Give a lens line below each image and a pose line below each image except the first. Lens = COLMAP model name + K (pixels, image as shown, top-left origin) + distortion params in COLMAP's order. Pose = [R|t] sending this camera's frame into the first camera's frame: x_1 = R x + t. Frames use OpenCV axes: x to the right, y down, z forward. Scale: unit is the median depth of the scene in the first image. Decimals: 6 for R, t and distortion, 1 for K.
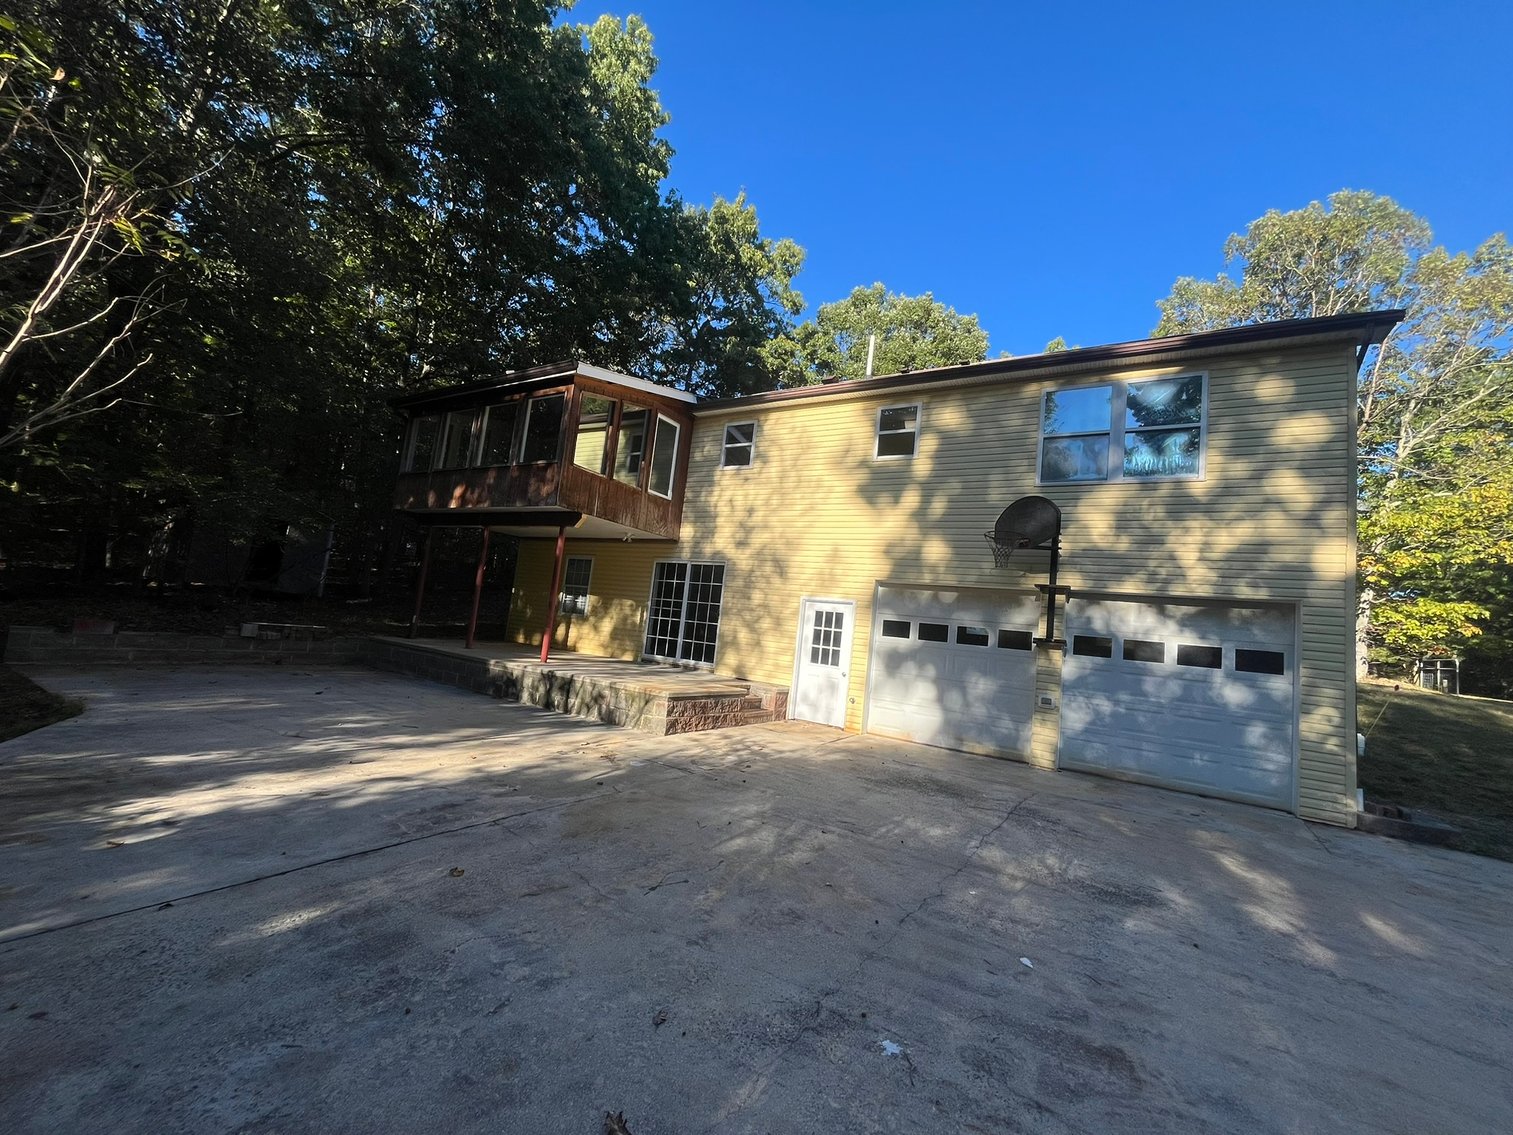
lens RADIAL K [[610.9, 0, 750.1], [0, 610.9, 571.1], [0, 0, 1]] dist [-0.003837, 0.000851]
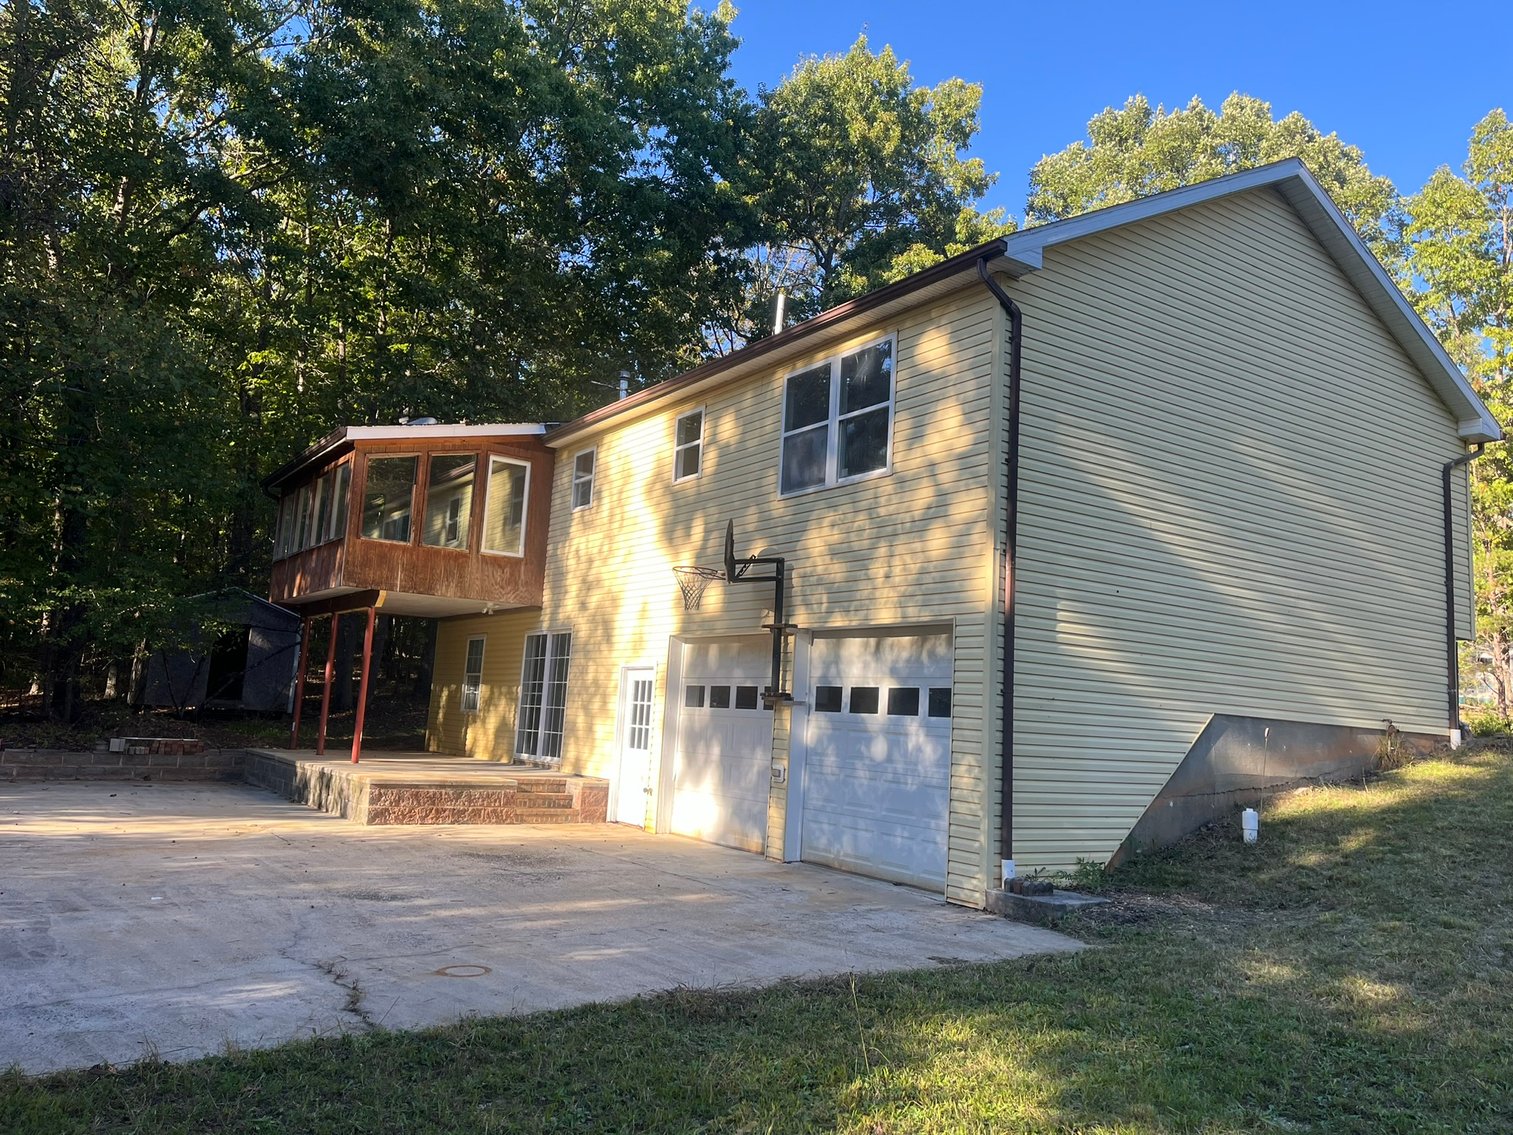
lens RADIAL K [[1147.6, 0, 763.6], [0, 1147.6, 554.6], [0, 0, 1]] dist [0.073857, -0.089721]
pose [[0.914208, -0.114945, -0.388603, 0.870673], [0.083671, 0.991807, -0.096529, 0.061115], [0.396515, 0.055733, 0.916335, -0.307695]]
